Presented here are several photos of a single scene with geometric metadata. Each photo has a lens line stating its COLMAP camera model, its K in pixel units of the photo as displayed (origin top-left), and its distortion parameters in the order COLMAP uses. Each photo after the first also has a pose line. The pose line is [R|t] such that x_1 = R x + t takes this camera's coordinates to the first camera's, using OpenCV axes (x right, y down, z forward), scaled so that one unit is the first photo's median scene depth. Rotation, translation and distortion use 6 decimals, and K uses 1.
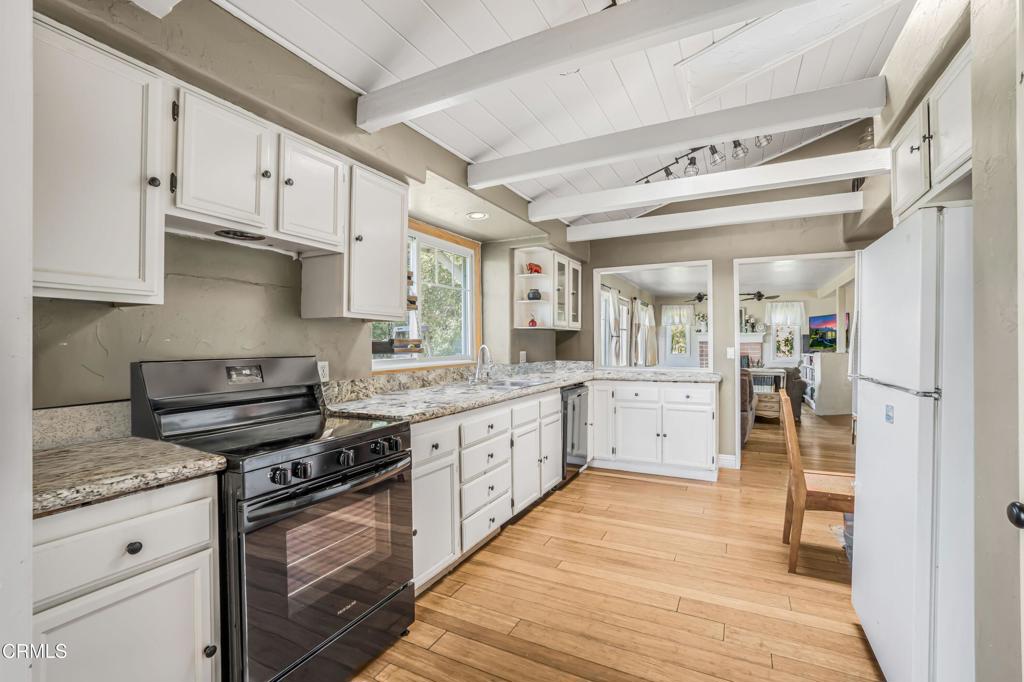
lens RADIAL K [[454.7, 0, 516.2], [0, 454.7, 342.7], [0, 0, 1]] dist [-0.057049, 0.024027]
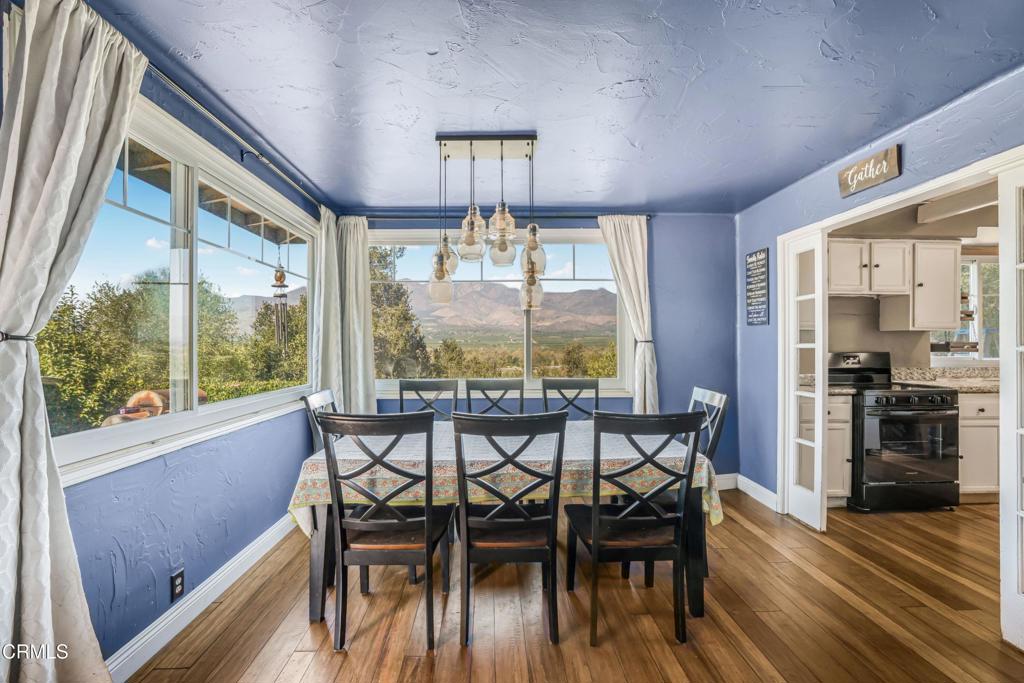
lens RADIAL K [[454.7, 0, 516.2], [0, 454.7, 343.2], [0, 0, 1]] dist [-0.057049, 0.024027]
pose [[0.480230, 0.002380, -0.877139, 0.408131], [0.002066, 0.999990, 0.003844, -0.016497], [0.877140, -0.003658, 0.480221, -1.227596]]
